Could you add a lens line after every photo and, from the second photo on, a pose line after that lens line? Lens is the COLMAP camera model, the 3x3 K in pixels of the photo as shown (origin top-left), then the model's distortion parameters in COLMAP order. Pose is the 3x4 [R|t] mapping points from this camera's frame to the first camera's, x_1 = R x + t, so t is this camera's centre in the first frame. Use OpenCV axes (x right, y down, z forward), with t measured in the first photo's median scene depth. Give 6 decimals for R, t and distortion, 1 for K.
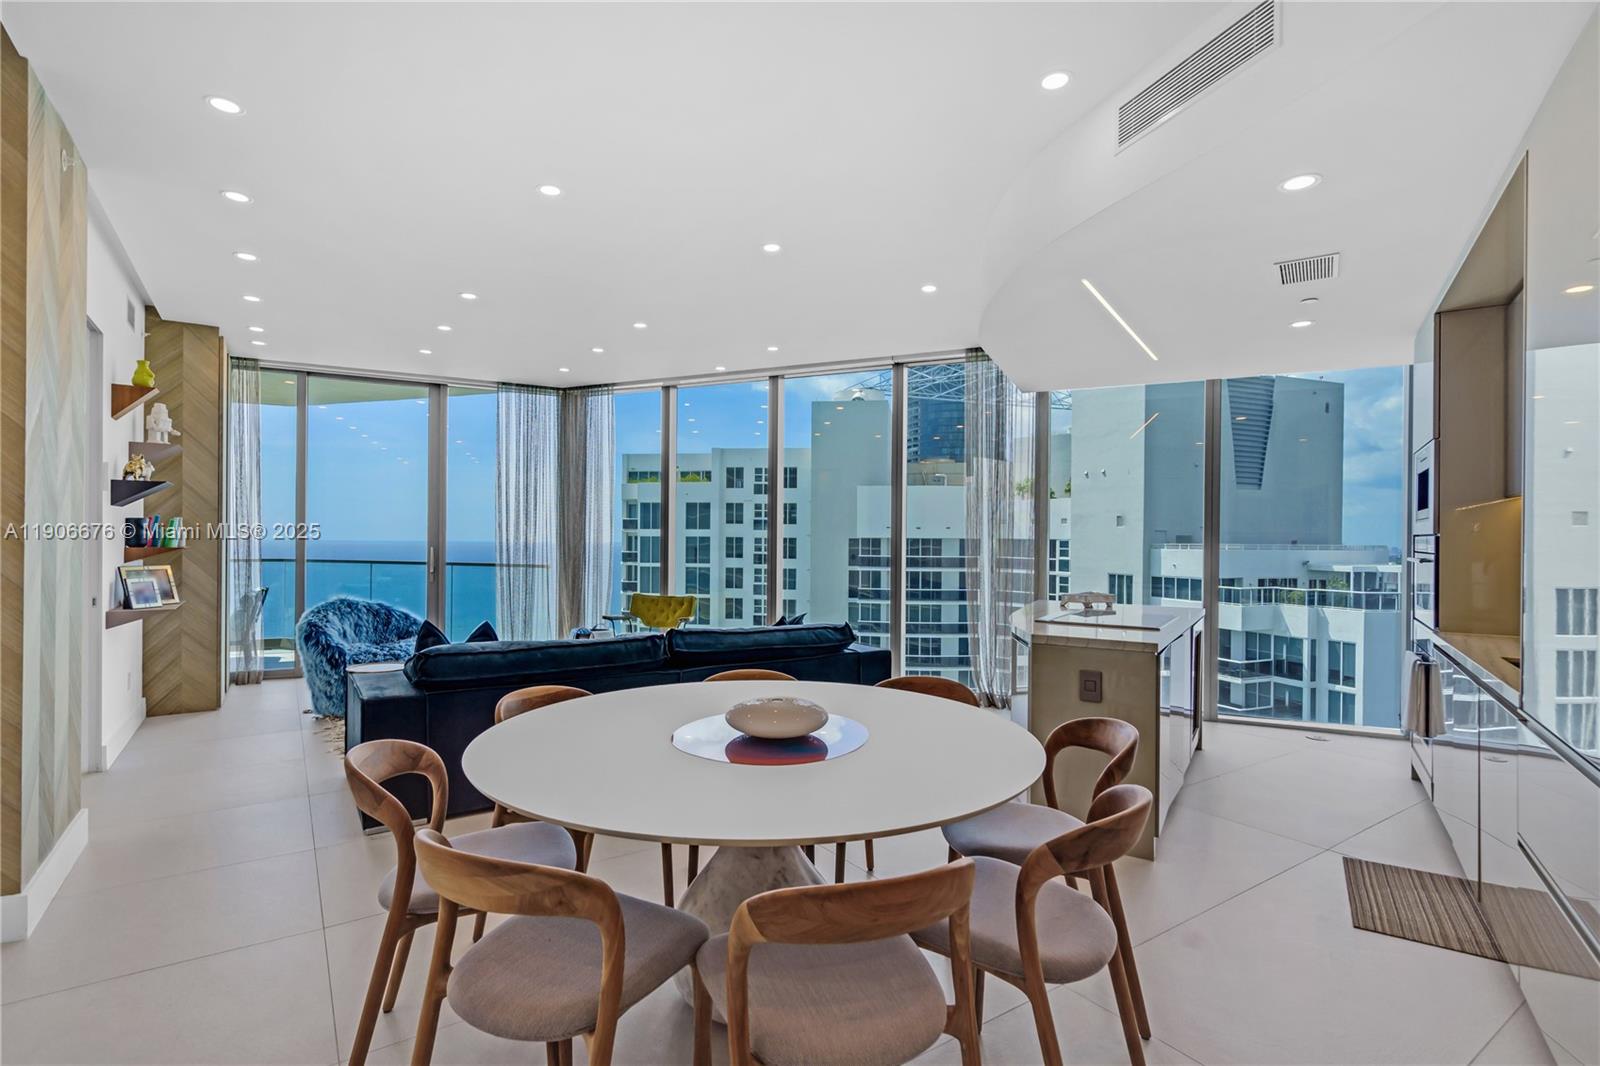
lens RADIAL K [[766.5, 0, 808.4], [0, 766.5, 542.4], [0, 0, 1]] dist [0.001588, 0.000318]
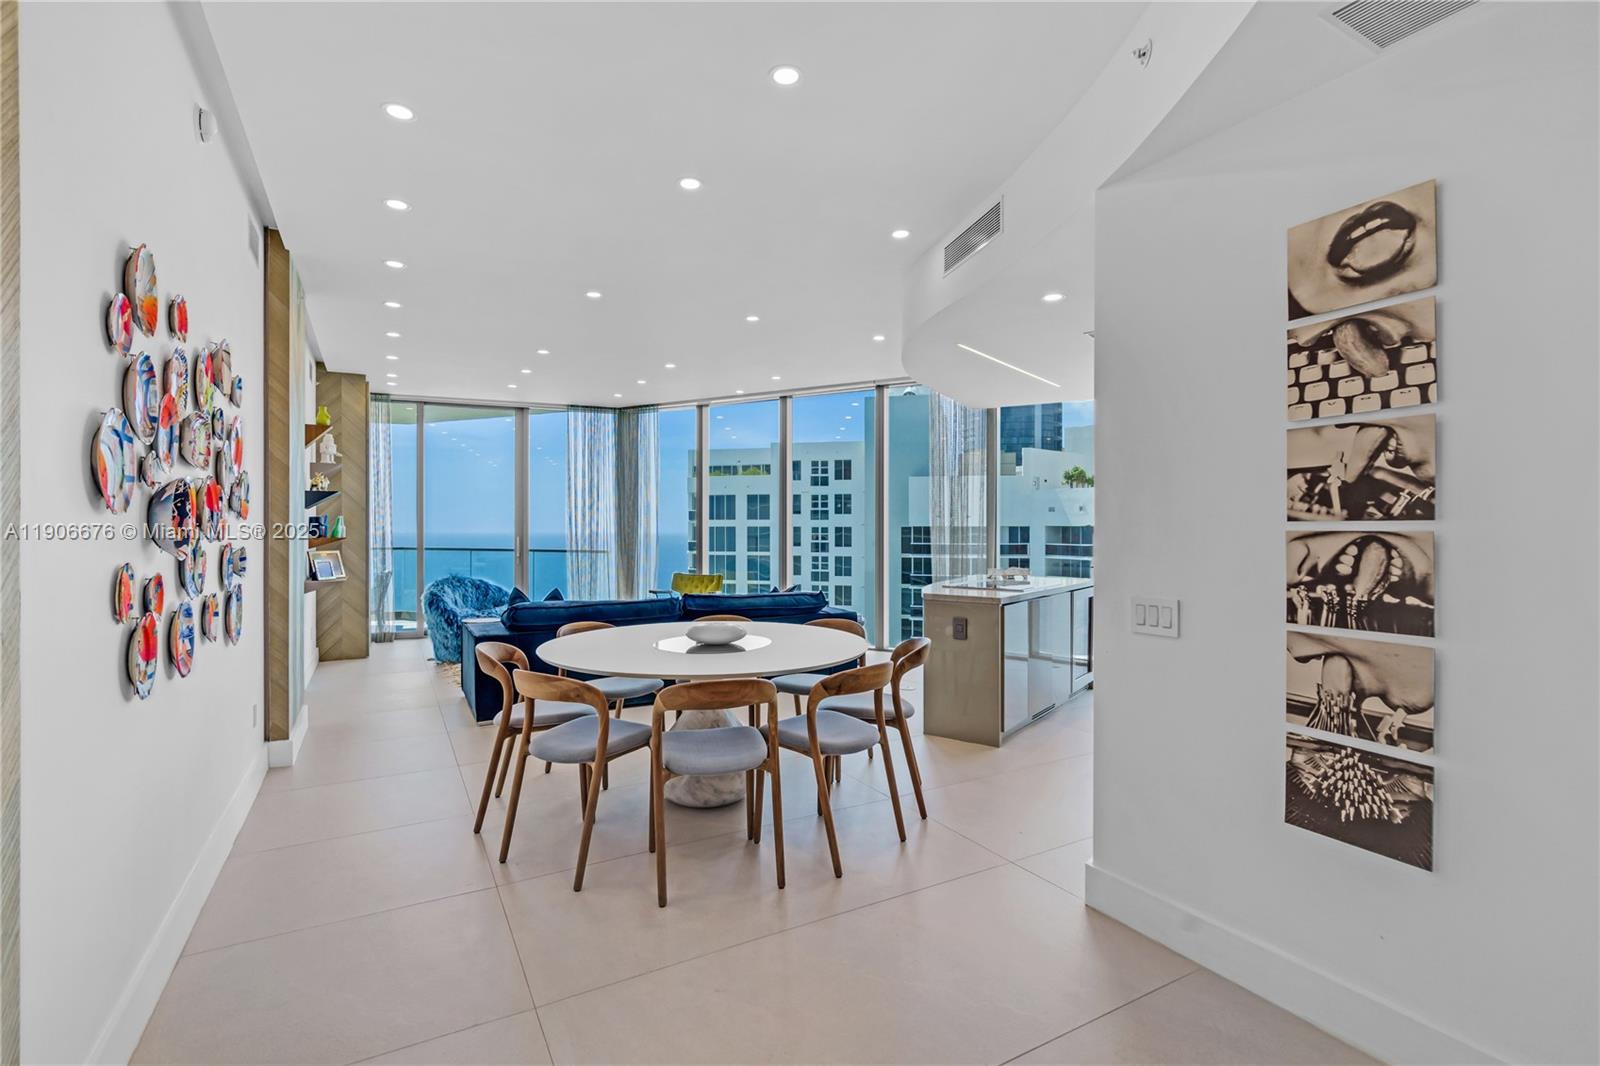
lens RADIAL K [[743.0, 0, 805.6], [0, 743.0, 531.0], [0, 0, 1]] dist [0.000415, 0.000334]
pose [[0.996234, -0.007581, -0.086370, 0.080752], [0.007525, 0.999971, -0.000973, 0.001284], [0.086375, 0.000319, 0.996263, -0.166655]]
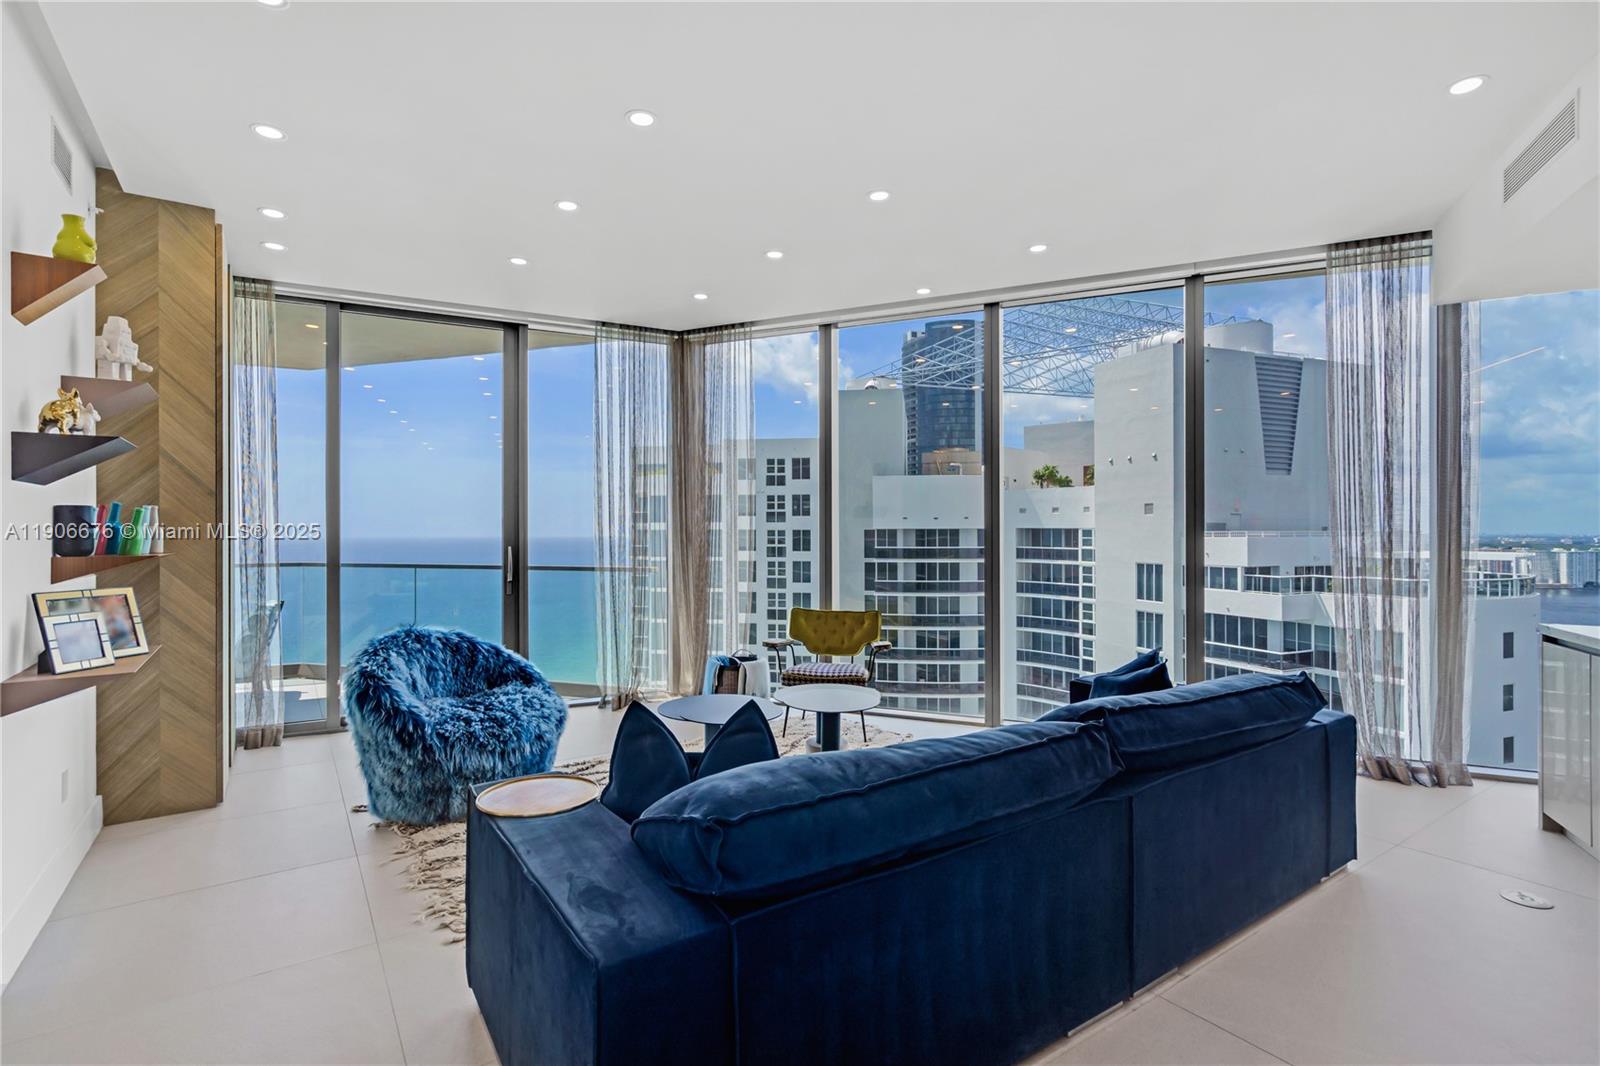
lens RADIAL K [[756.6, 0, 806.2], [0, 756.6, 532.2], [0, 0, 1]] dist [-0.000639, 0.000726]
pose [[0.999935, -0.010931, 0.003133, -0.194743], [0.010939, 0.999937, -0.002624, -0.002445], [-0.003104, 0.002658, 0.999992, 0.256304]]
